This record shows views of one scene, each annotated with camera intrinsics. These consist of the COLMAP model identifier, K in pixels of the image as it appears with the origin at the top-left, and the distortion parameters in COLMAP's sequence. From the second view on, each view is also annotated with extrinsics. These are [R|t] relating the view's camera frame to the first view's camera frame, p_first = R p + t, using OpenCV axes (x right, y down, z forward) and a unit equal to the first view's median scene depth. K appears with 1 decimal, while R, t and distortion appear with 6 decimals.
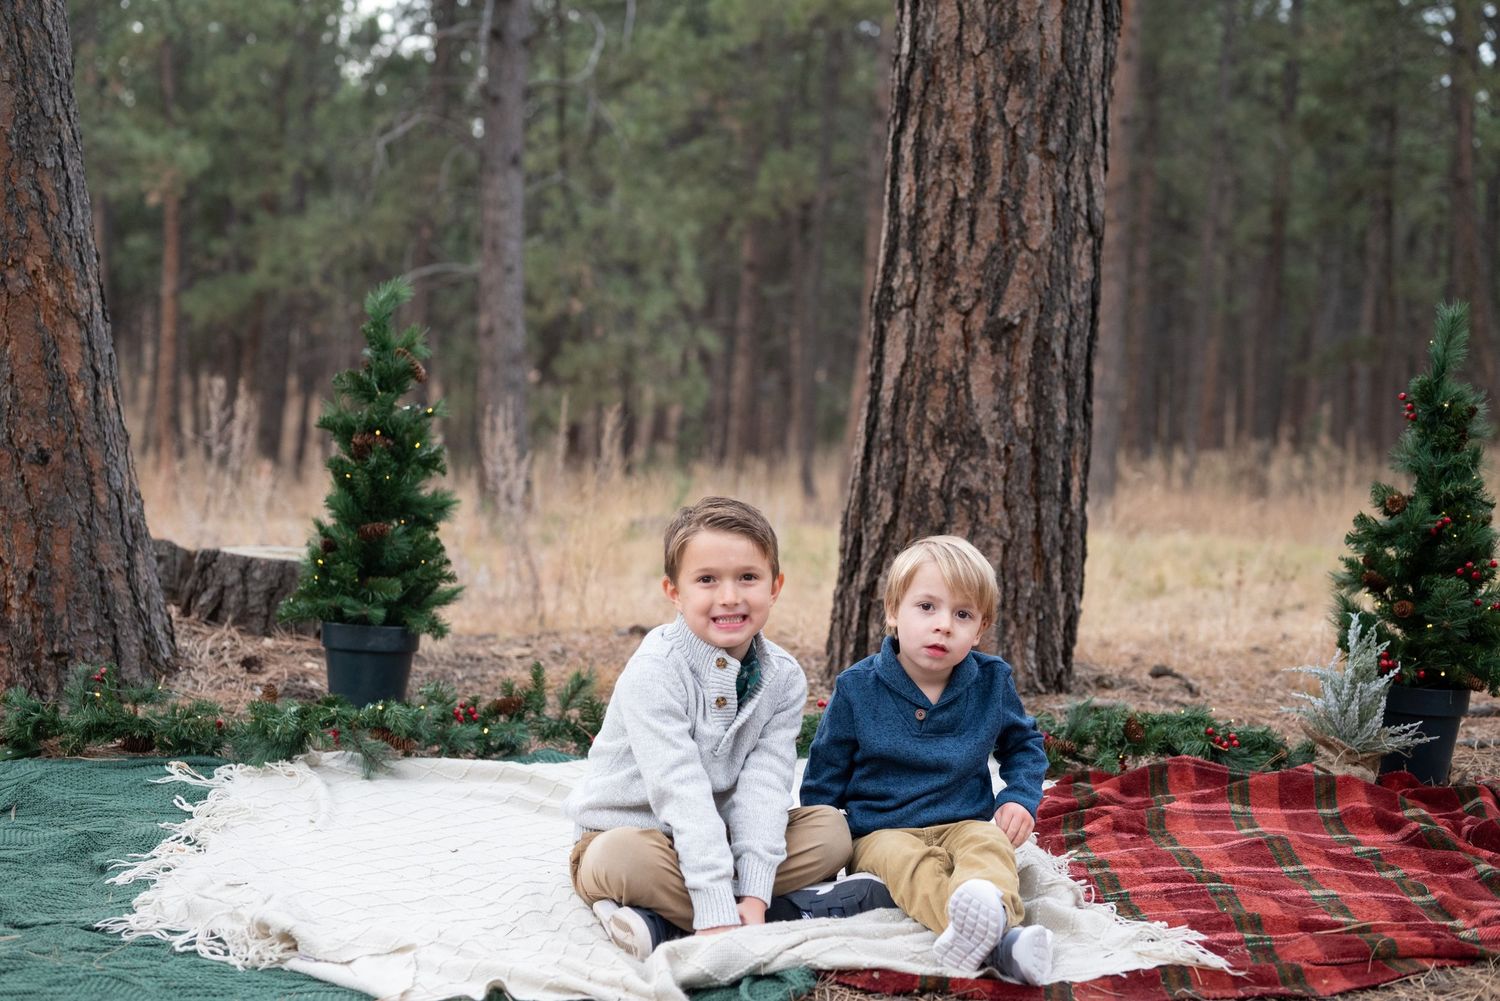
lens RADIAL K [[2142.6, 0, 745.7], [0, 2142.6, 486.7], [0, 0, 1]] dist [-0.006929, -0.026619]
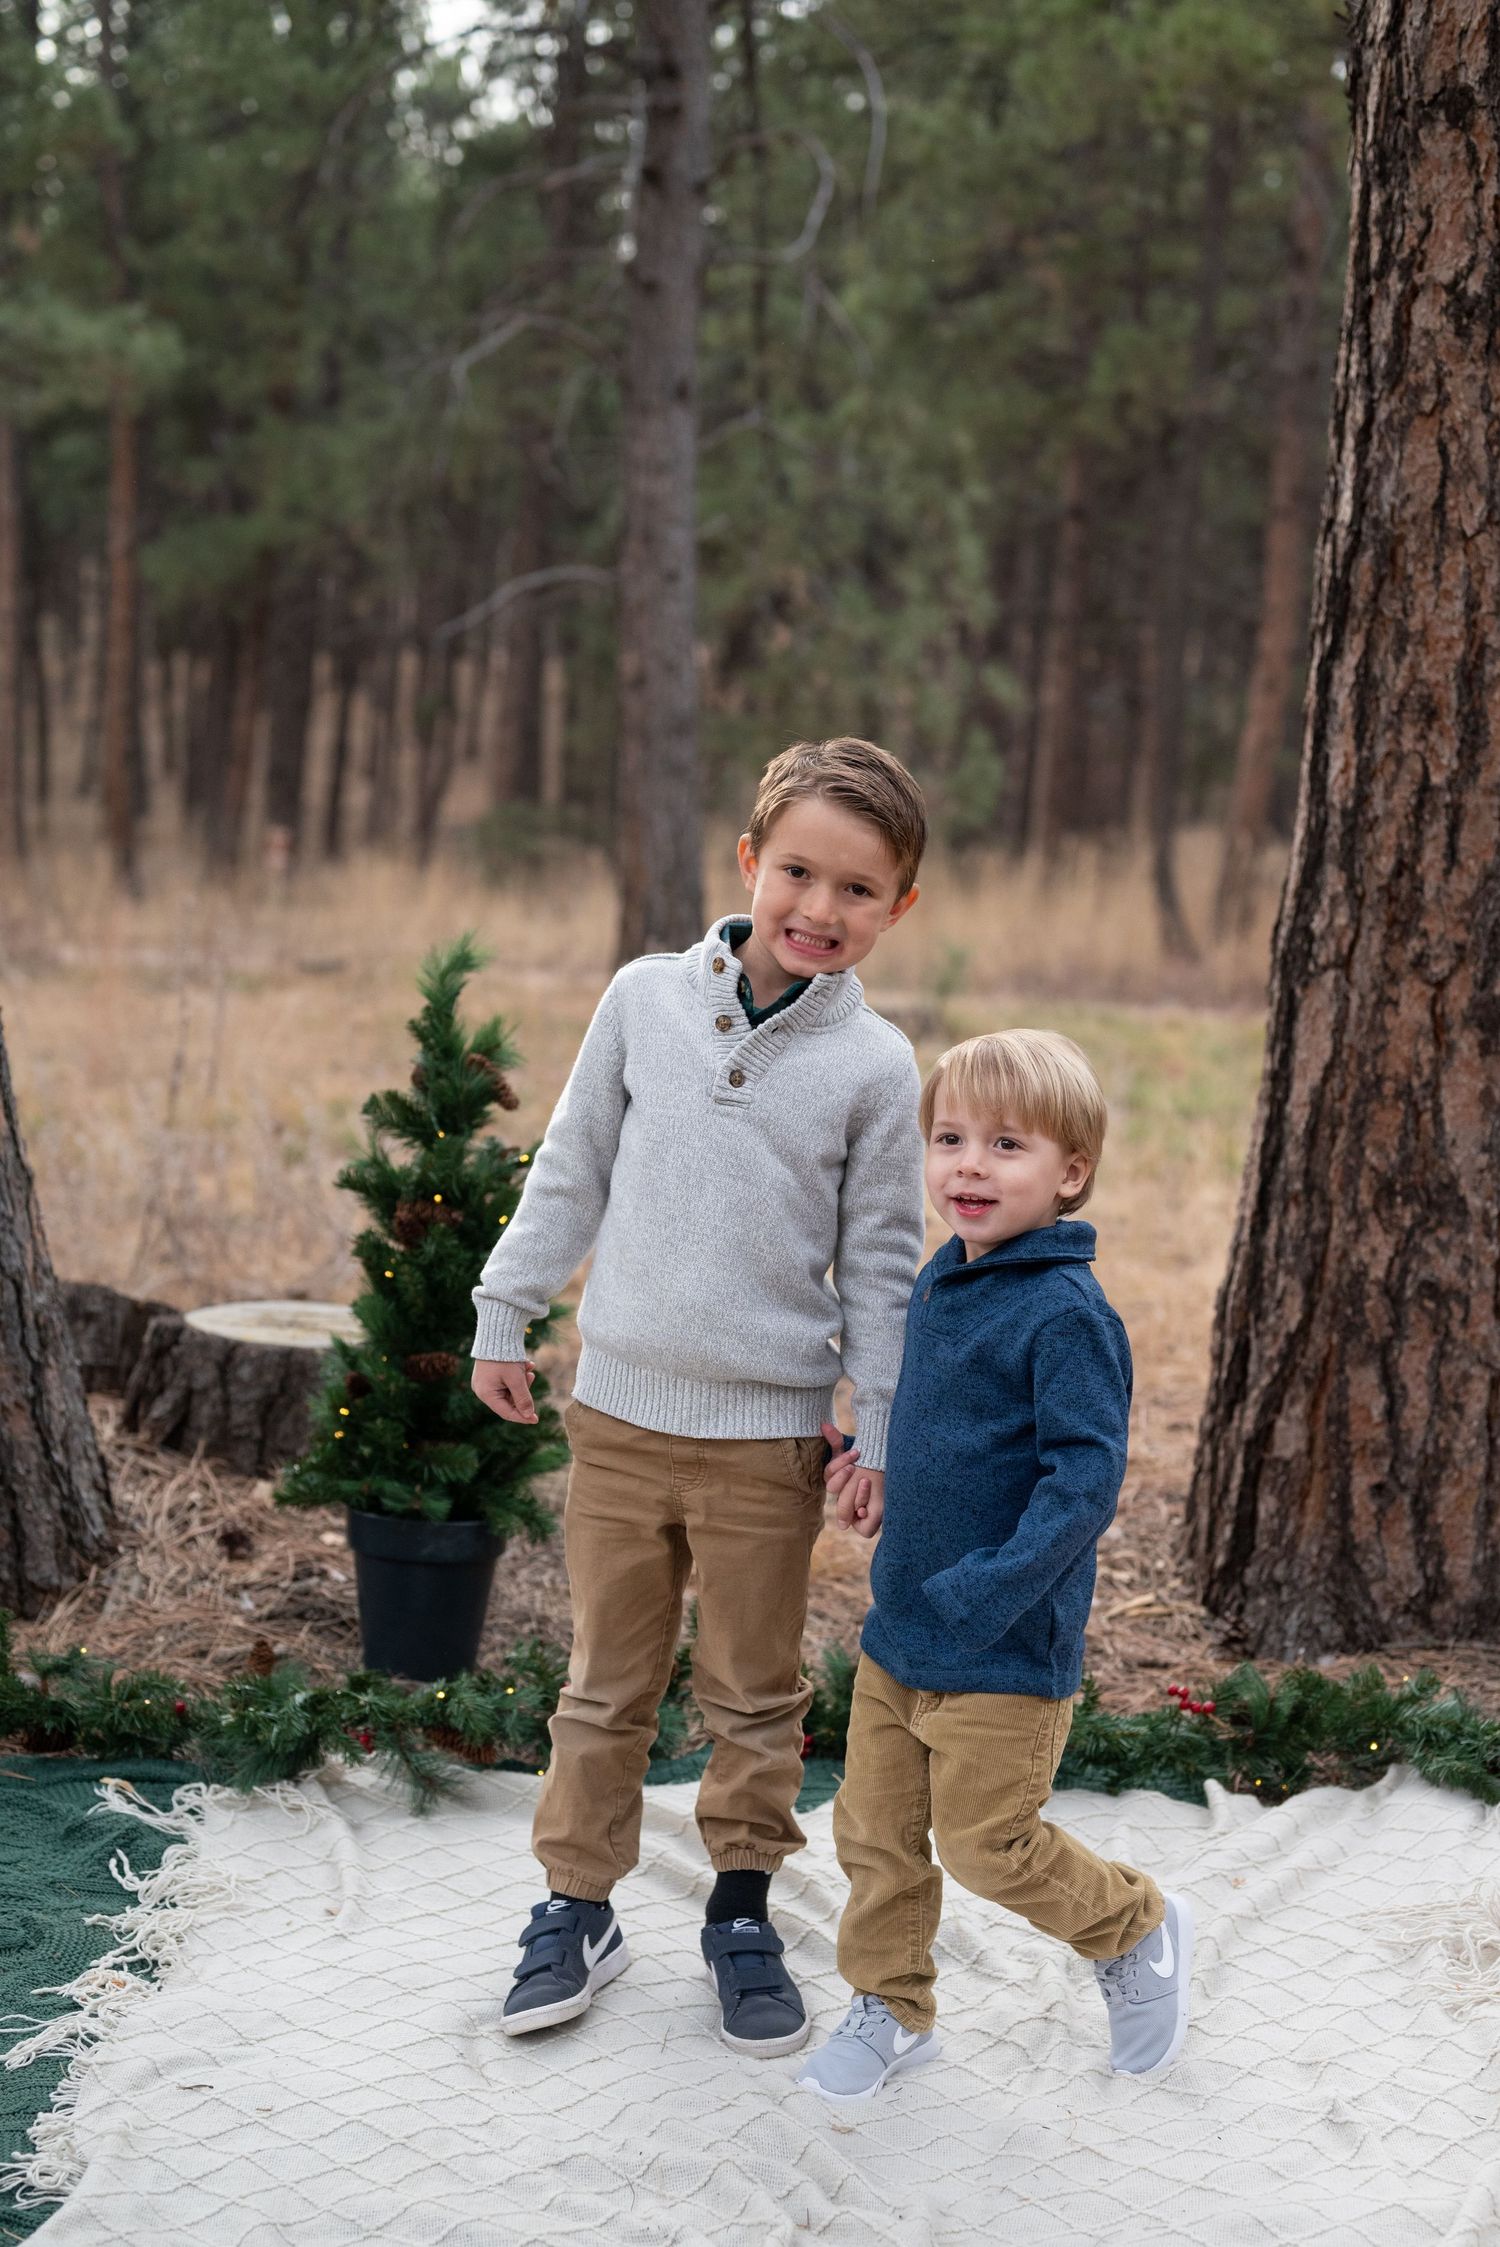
lens RADIAL K [[3502.3, 0, 778.5], [0, 3502.3, 1217.4], [0, 0, 1]] dist [0.004519, -0.045623]
pose [[0.996729, 0.016204, -0.079177, 0.000571], [-0.007377, 0.993846, 0.110526, -0.121543], [0.080481, -0.109580, 0.990714, 0.035577]]
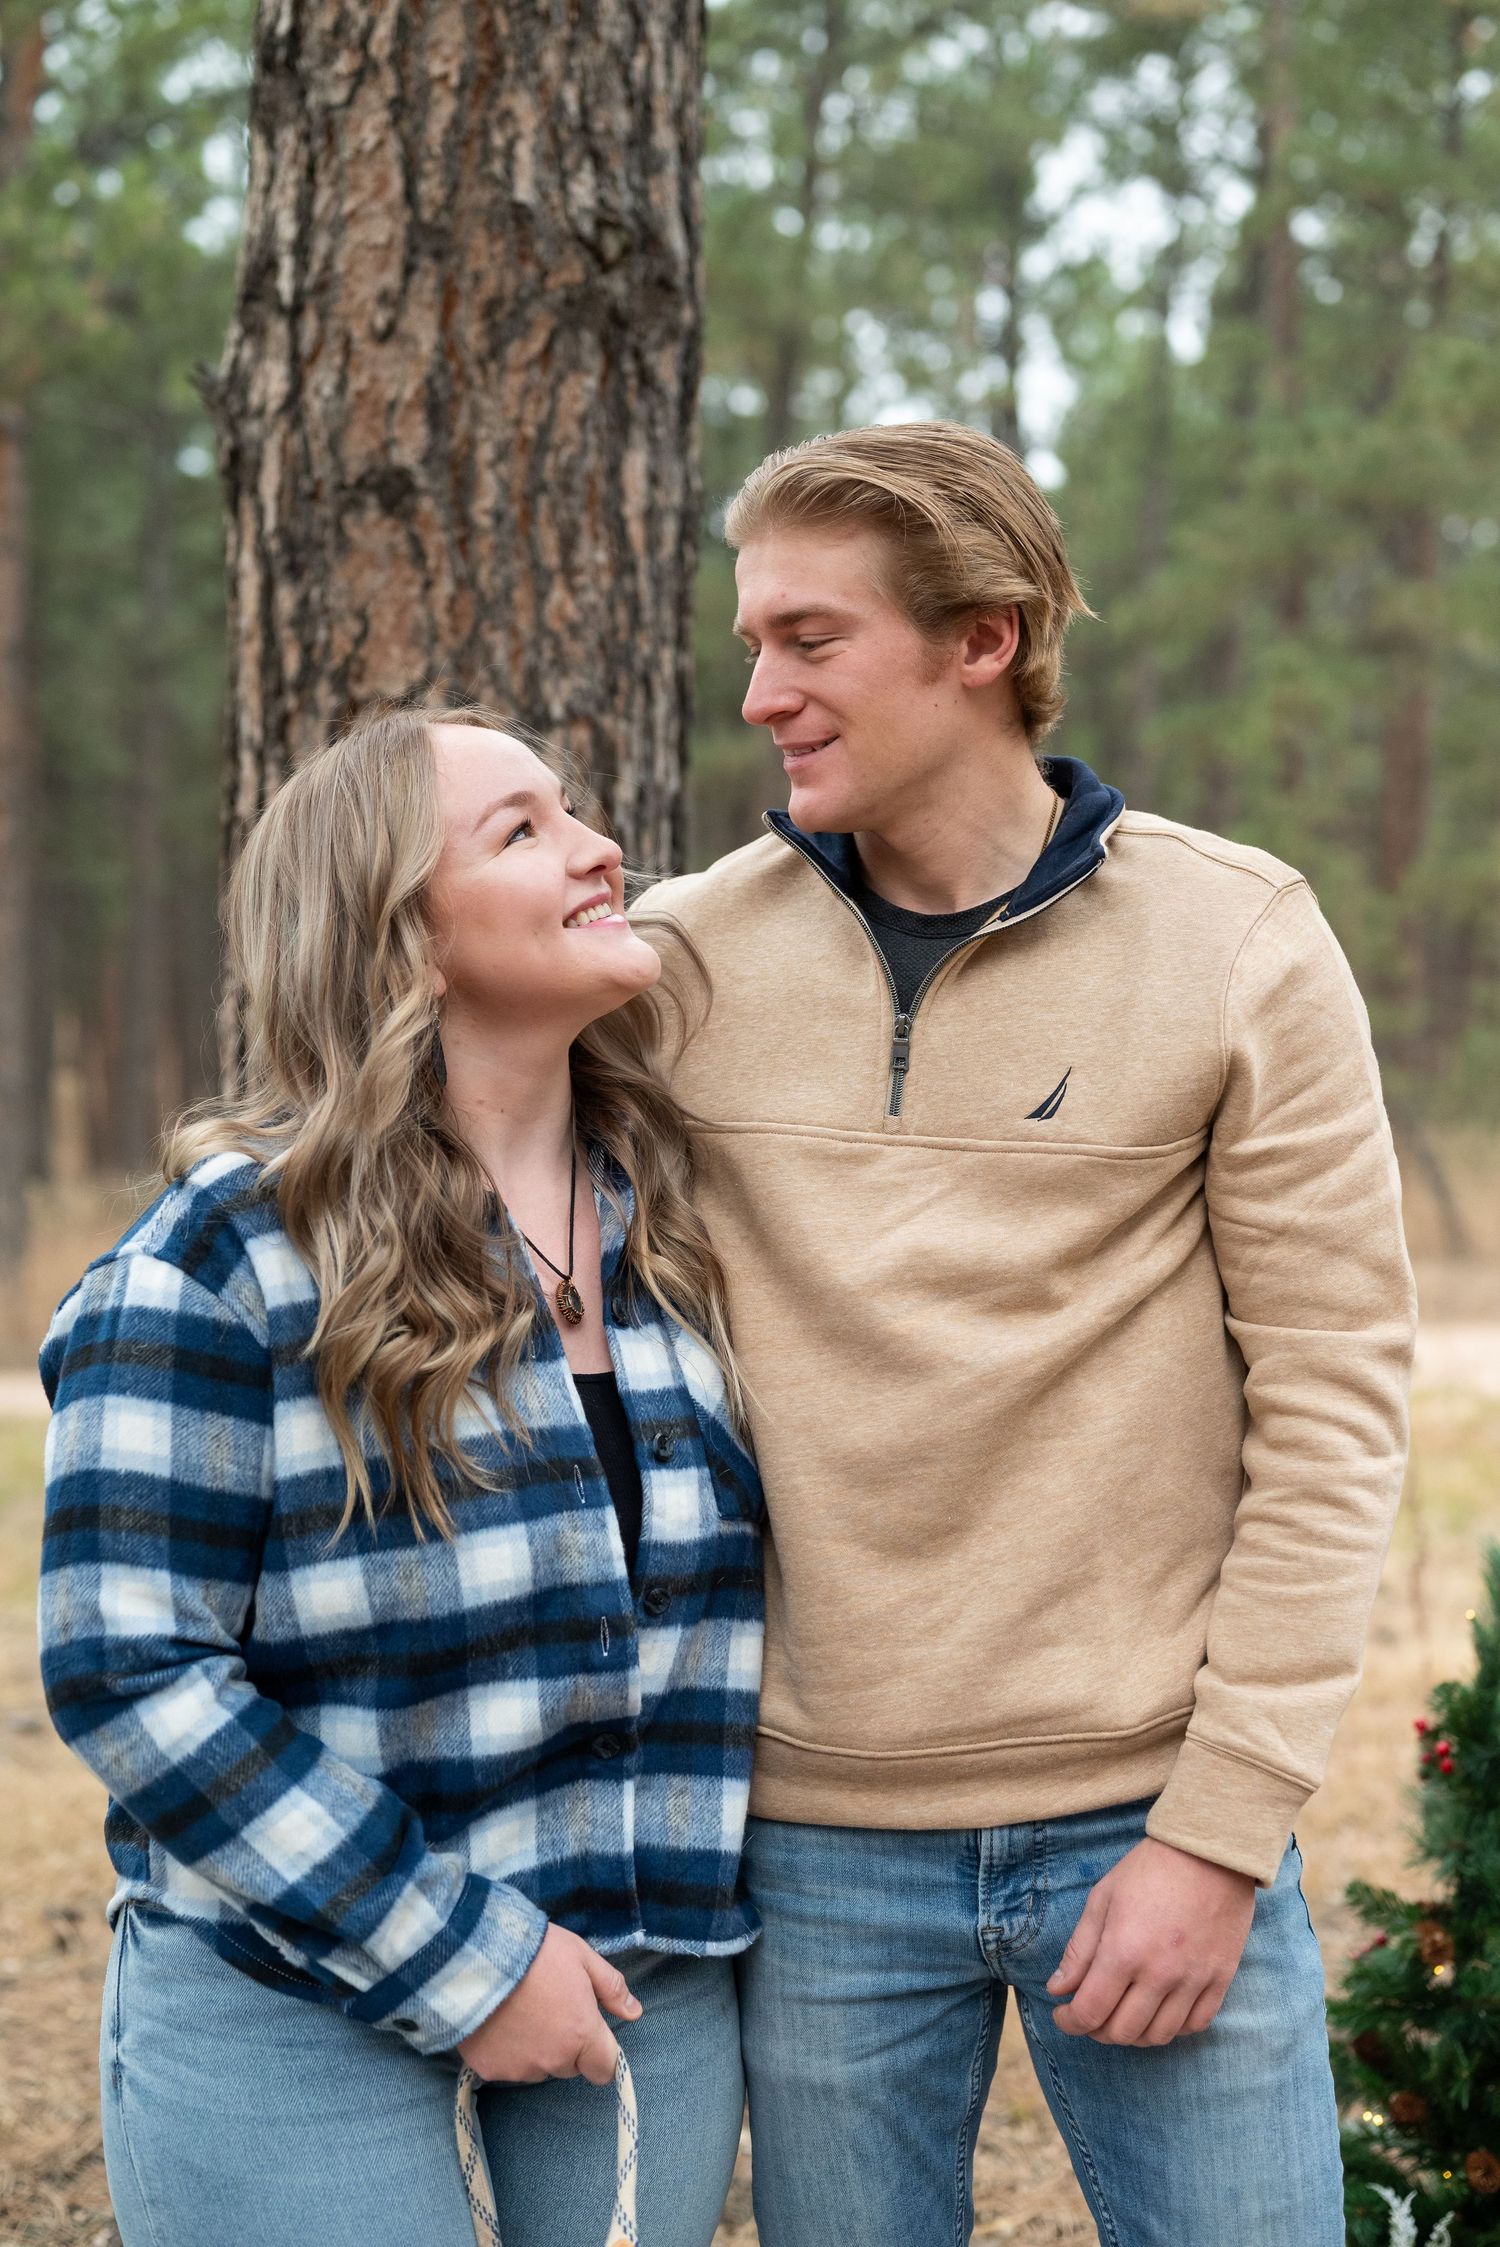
lens RADIAL K [[3117.5, 0, 811.3], [0, 3117.5, 1009.2], [0, 0, 1]] dist [0.001435, -0.043668]
pose [[0.908698, -0.050800, 0.414352, -0.104073], [0.062328, 0.997953, -0.014339, -0.182517], [-0.412775, 0.038855, 0.910004, 0.338807]]
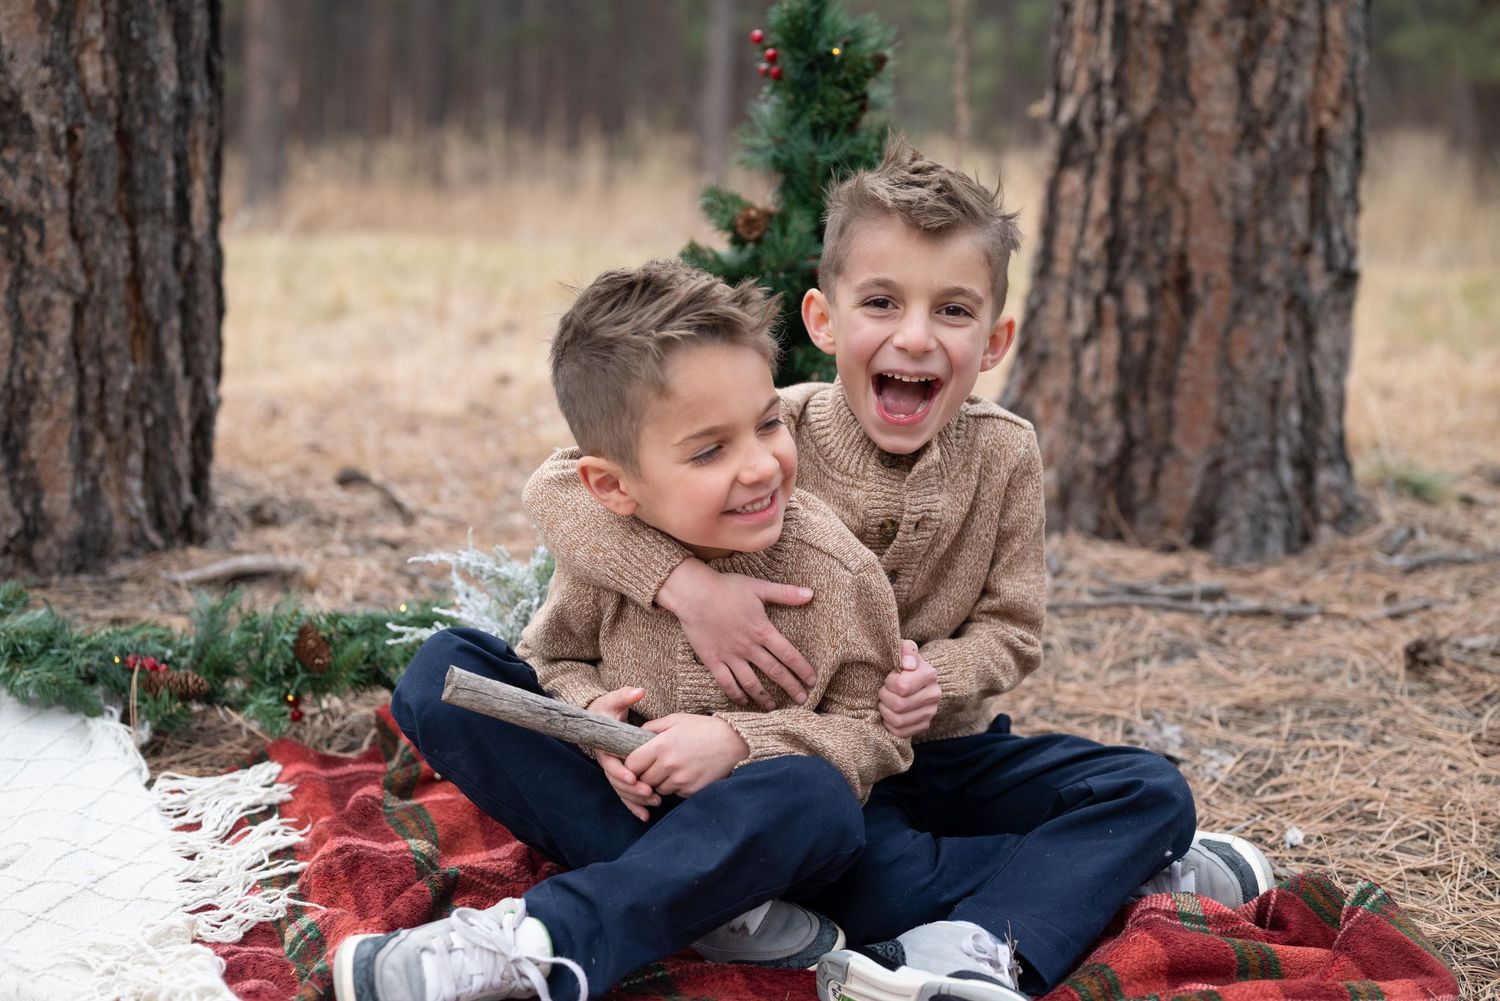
lens RADIAL K [[2142.6, 0, 745.7], [0, 2142.6, 486.7], [0, 0, 1]] dist [-0.006929, -0.026619]
pose [[0.928646, -0.064281, 0.365357, 0.074762], [0.011941, 0.989542, 0.143751, -0.004494], [-0.370776, -0.129131, 0.919701, 0.399337]]
